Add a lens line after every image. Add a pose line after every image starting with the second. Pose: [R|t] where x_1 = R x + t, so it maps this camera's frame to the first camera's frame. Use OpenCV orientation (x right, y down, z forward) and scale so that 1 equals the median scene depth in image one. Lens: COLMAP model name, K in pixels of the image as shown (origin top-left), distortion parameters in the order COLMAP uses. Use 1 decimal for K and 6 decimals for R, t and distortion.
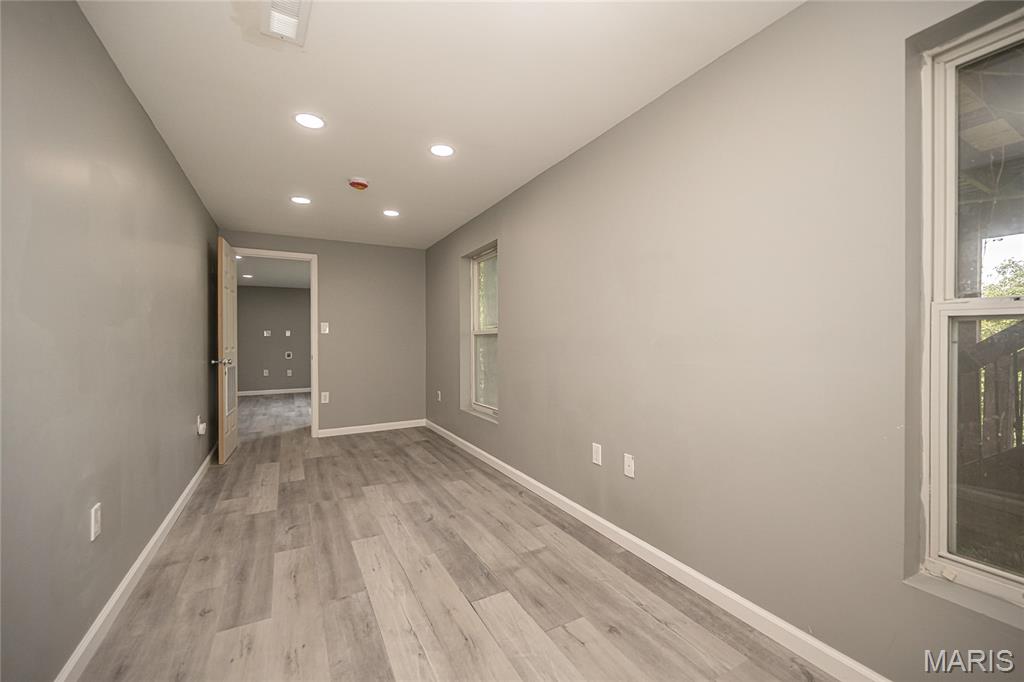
lens RADIAL K [[408.9, 0, 513.1], [0, 408.9, 339.1], [0, 0, 1]] dist [-0.002287, -0.000185]
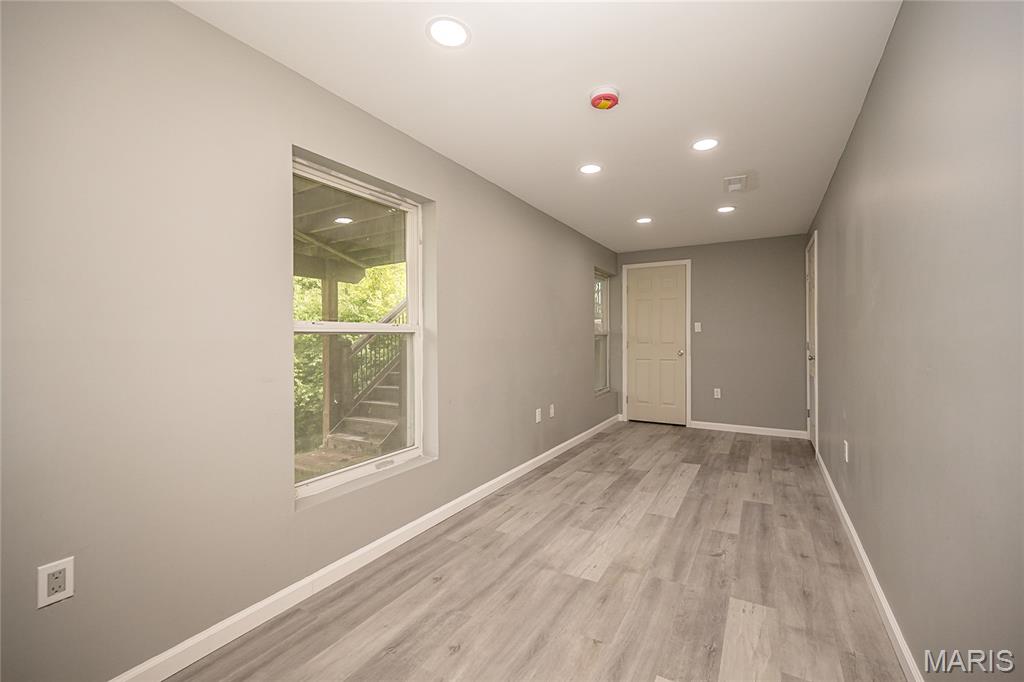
lens RADIAL K [[408.9, 0, 514.0], [0, 408.9, 340.3], [0, 0, 1]] dist [-0.002287, -0.000185]
pose [[-0.488905, 0.004564, 0.872325, -1.082785], [0.009523, 0.999955, 0.000105, -0.015034], [-0.872285, 0.008359, -0.488926, 1.783597]]
